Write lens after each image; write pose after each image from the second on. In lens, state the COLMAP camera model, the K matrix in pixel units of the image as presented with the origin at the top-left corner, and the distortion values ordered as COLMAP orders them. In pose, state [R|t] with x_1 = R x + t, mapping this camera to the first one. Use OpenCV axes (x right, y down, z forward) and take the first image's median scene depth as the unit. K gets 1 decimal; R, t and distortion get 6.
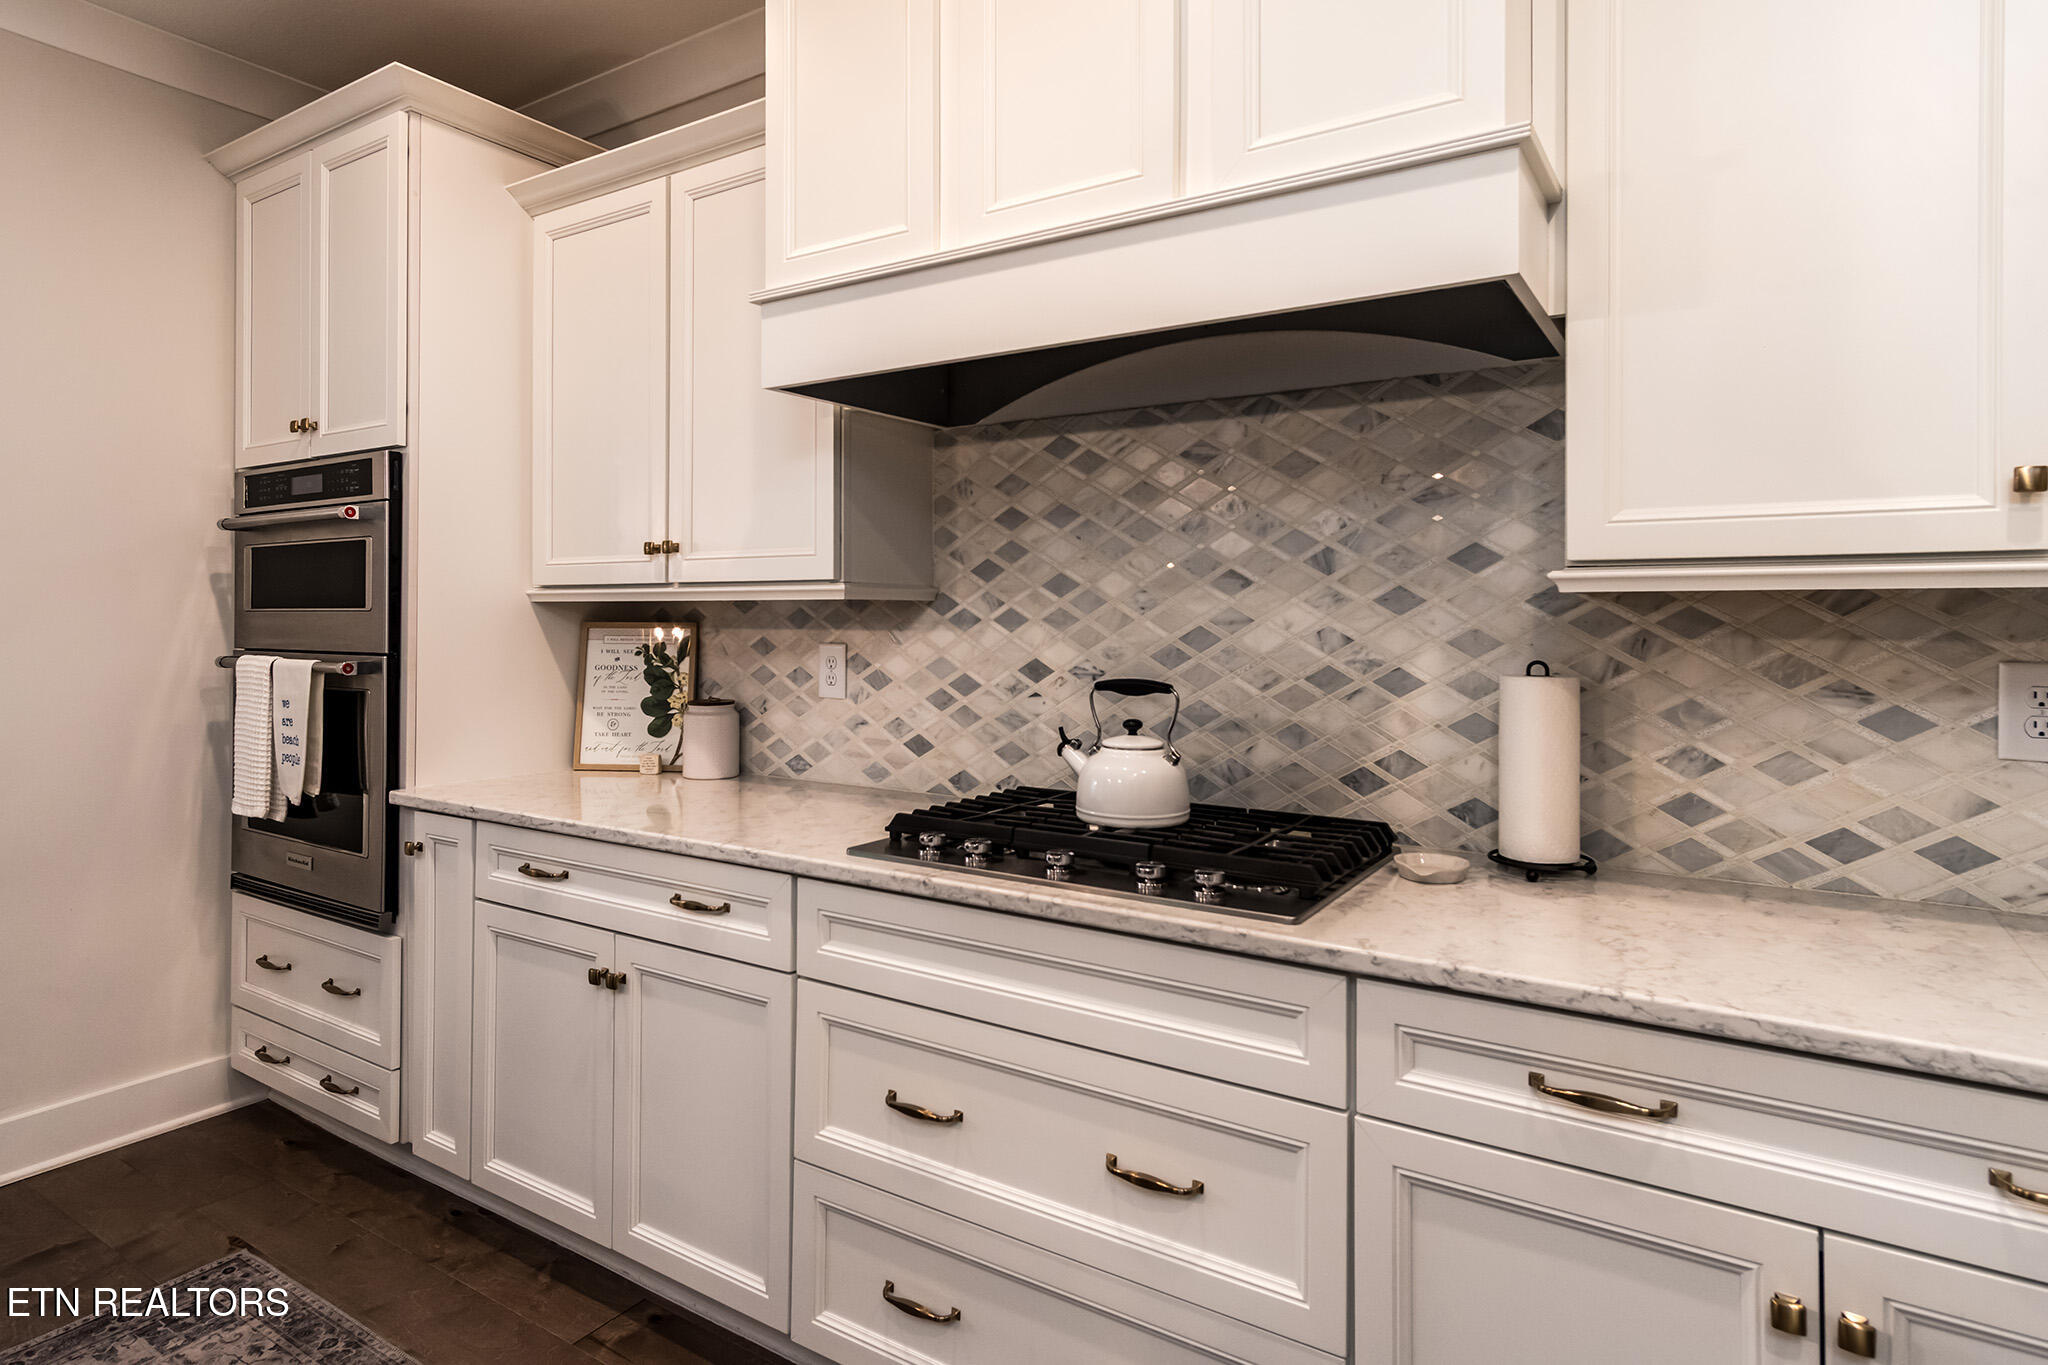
lens RADIAL K [[1096.7, 0, 1007.2], [0, 1096.7, 617.9], [0, 0, 1]] dist [0.005888, 0.001598]
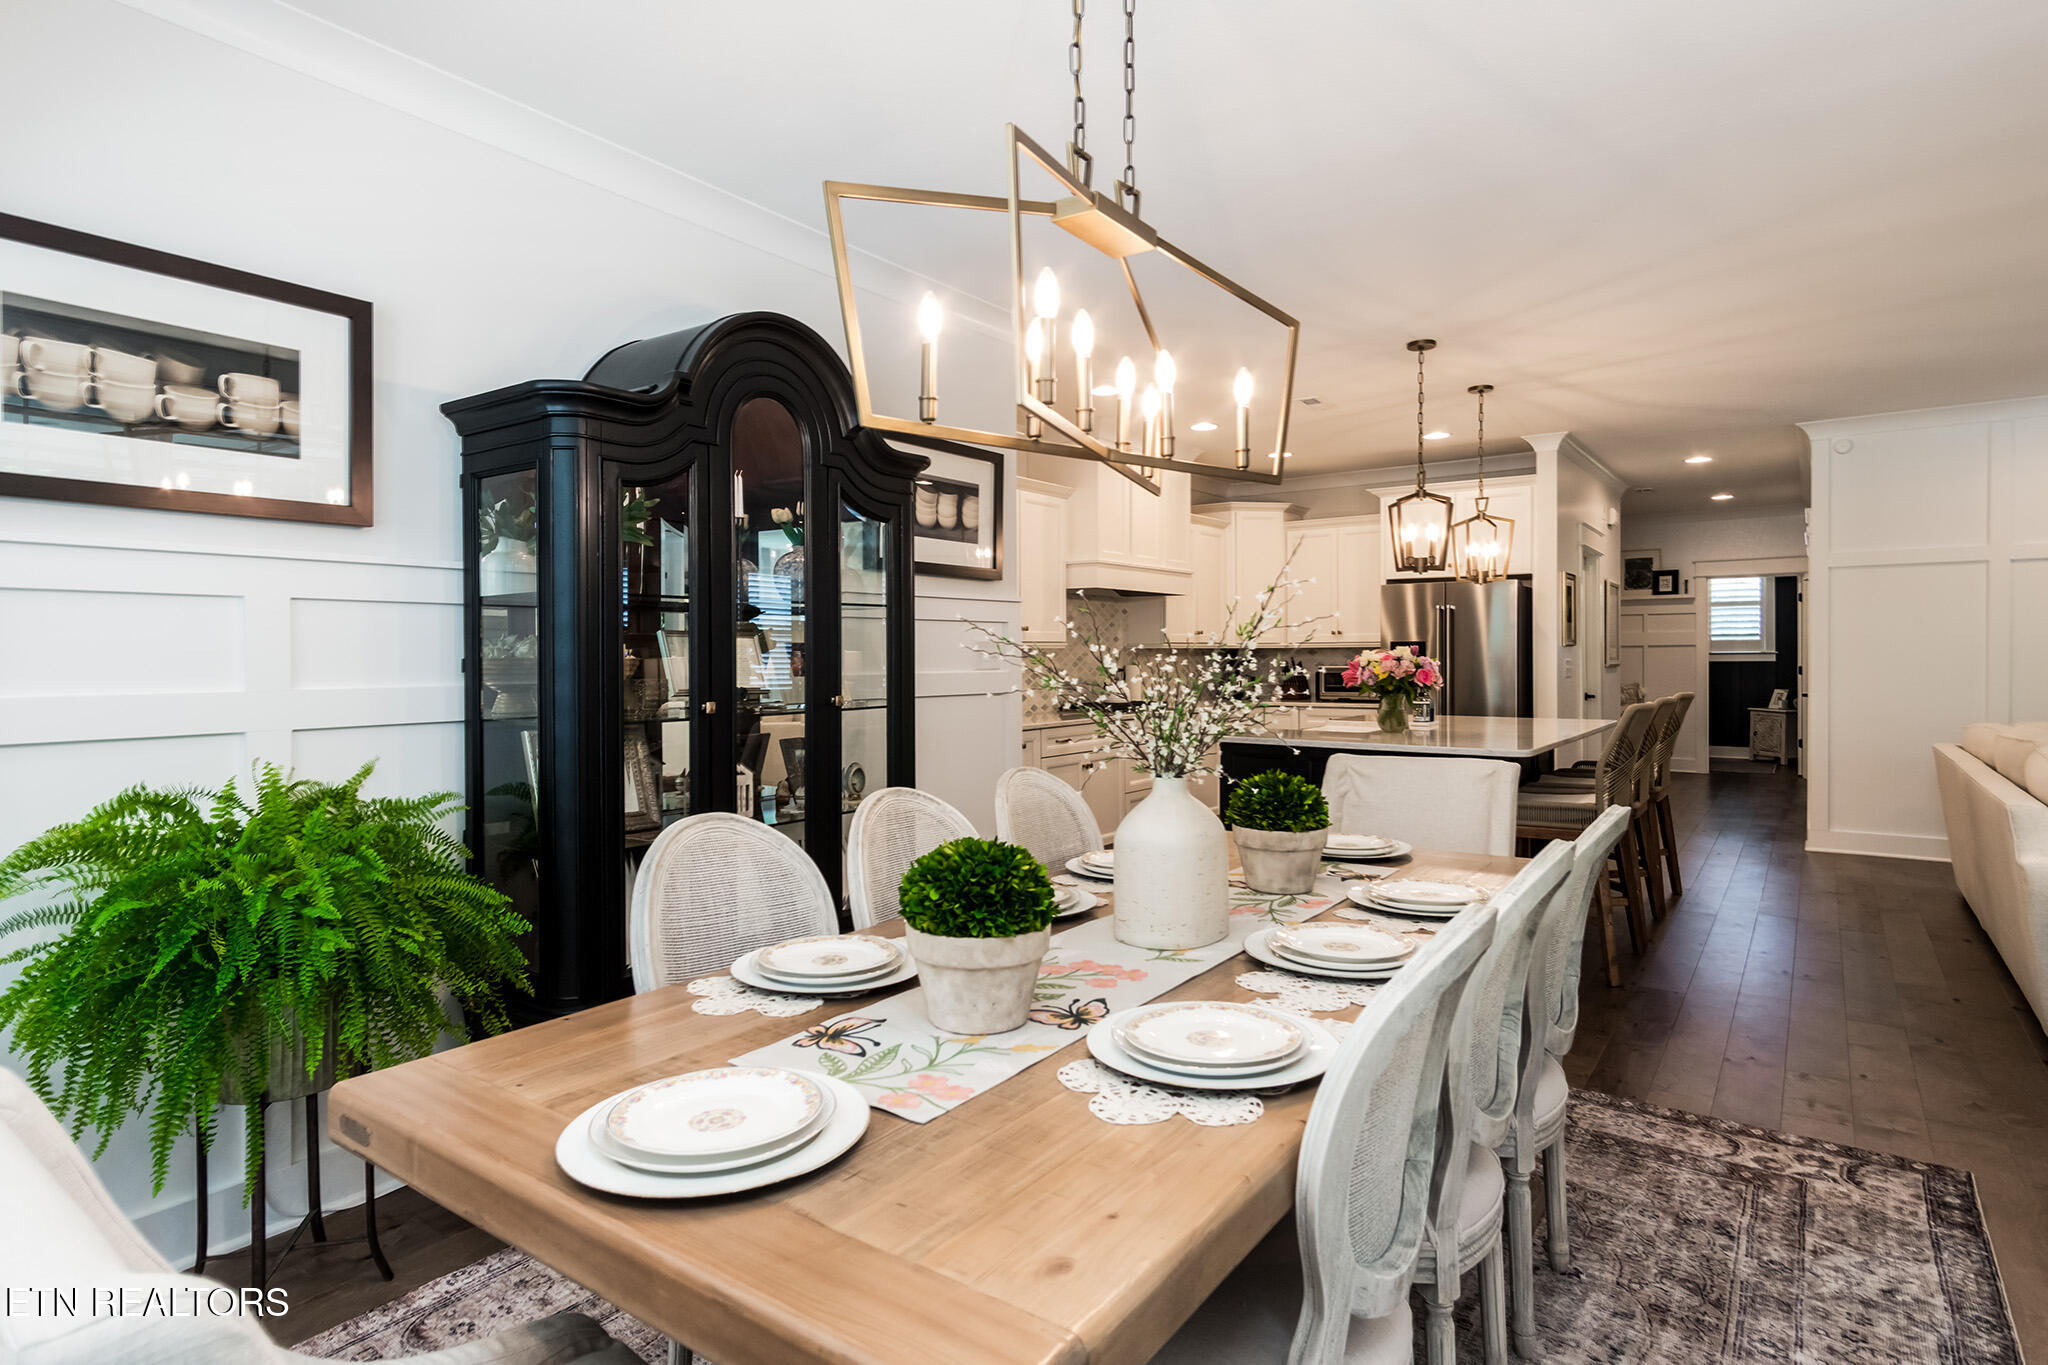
lens RADIAL K [[1096.7, 0, 1003.3], [0, 1096.7, 669.4], [0, 0, 1]] dist [0.005888, 0.001598]
pose [[0.065824, -0.014854, 0.997721, -3.250341], [0.004973, 0.999882, 0.014558, -0.001301], [-0.997819, 0.004003, 0.065890, 0.940085]]
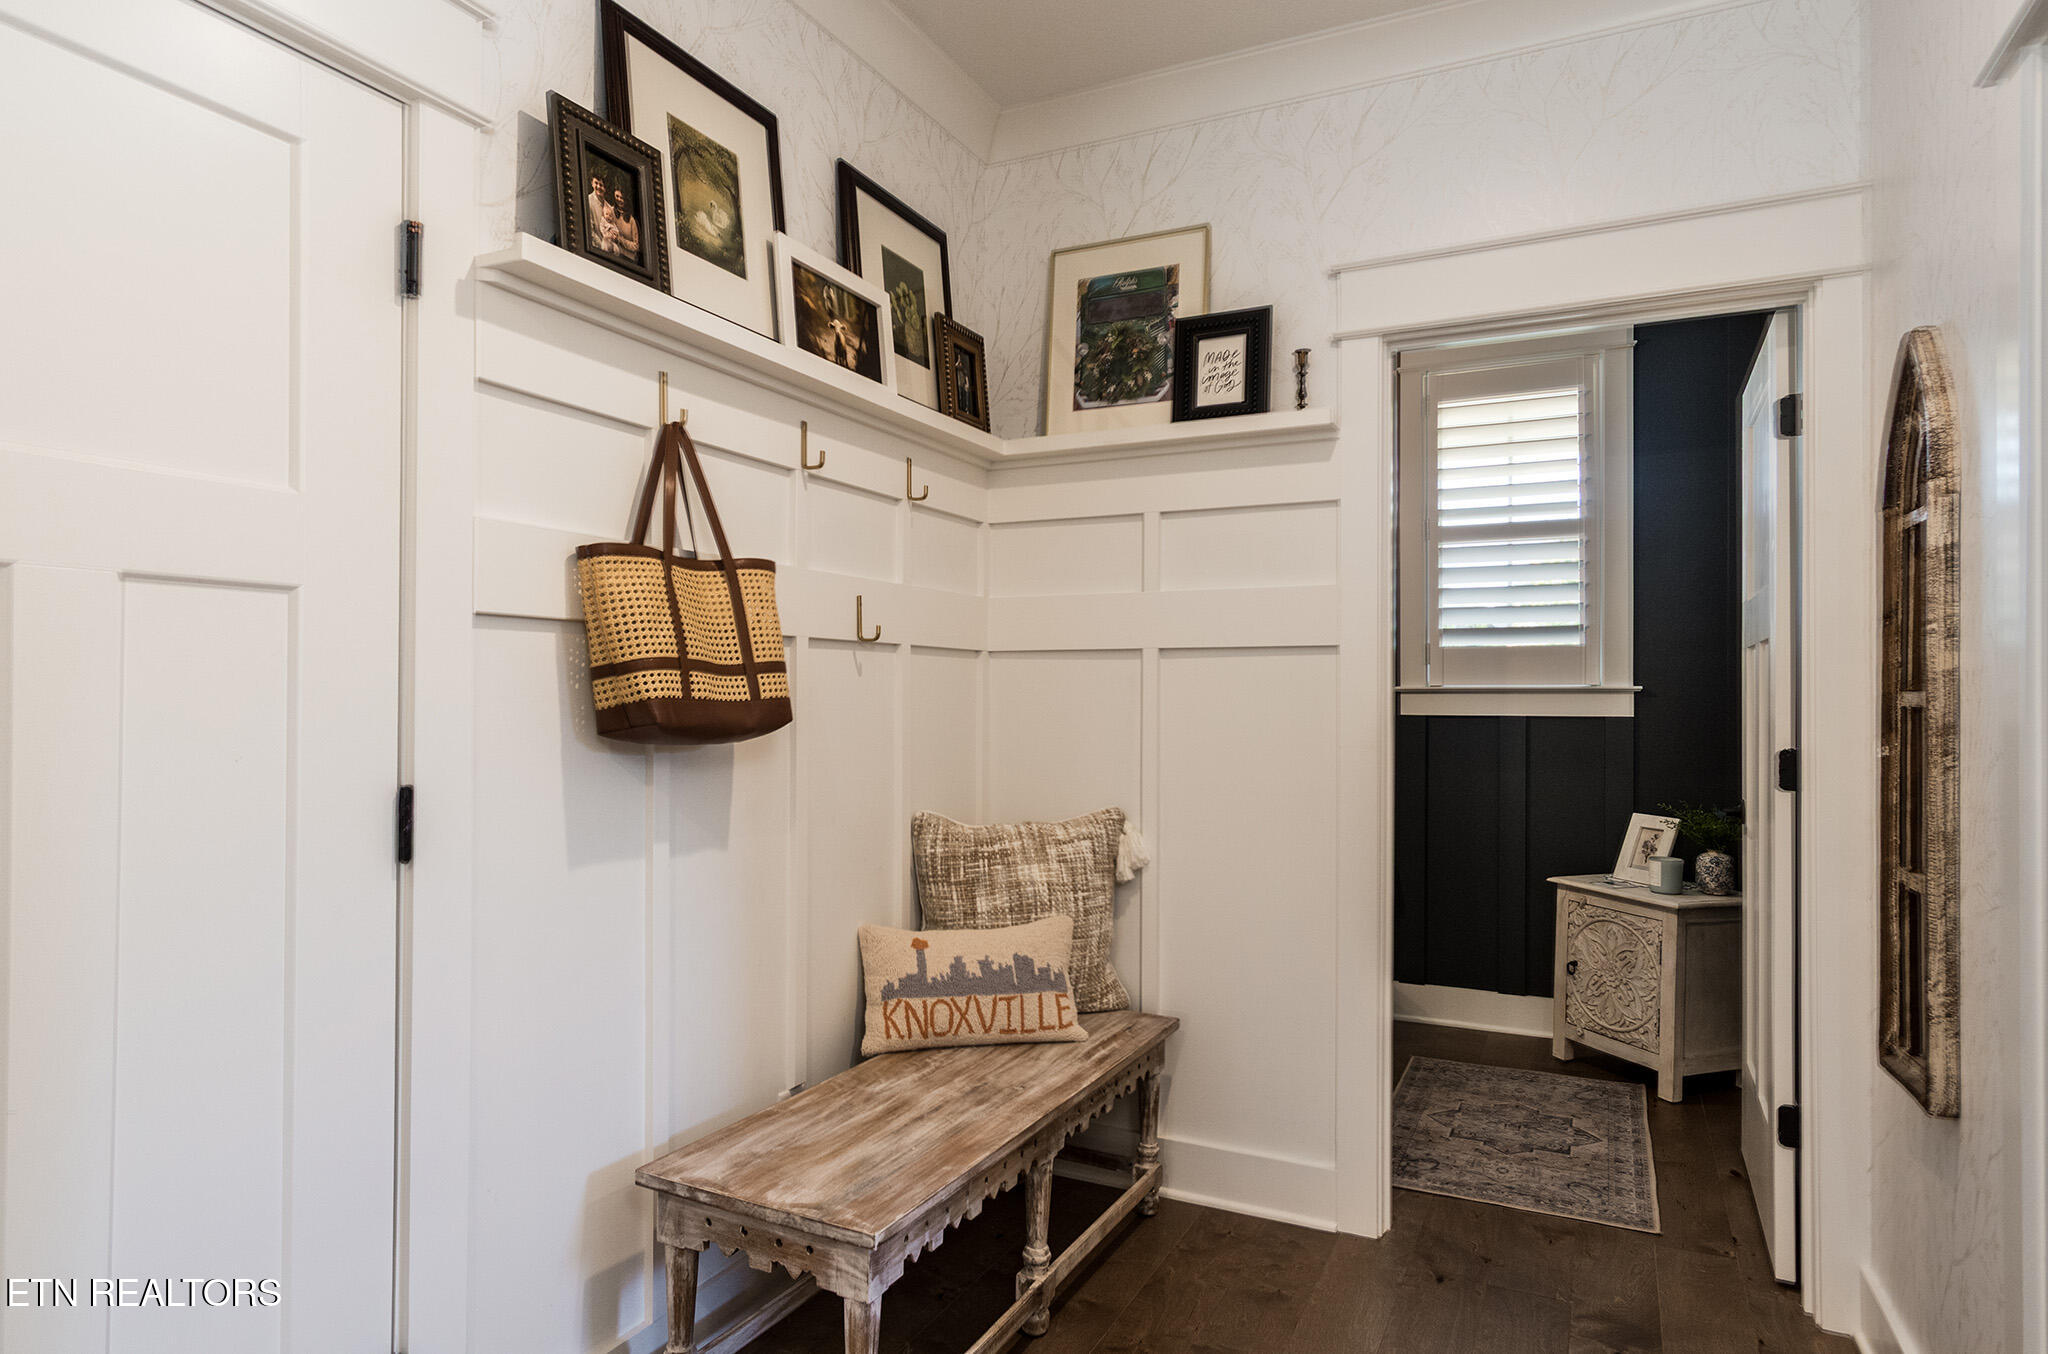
lens RADIAL K [[1154.8, 0, 1021.7], [0, 1154.8, 687.3], [0, 0, 1]] dist [0.003516, 0.000189]
pose [[-0.104124, -0.002603, 0.994561, 0.821432], [-0.005871, 0.999981, 0.002003, 0.017117], [-0.994547, -0.005631, -0.104137, -1.432093]]
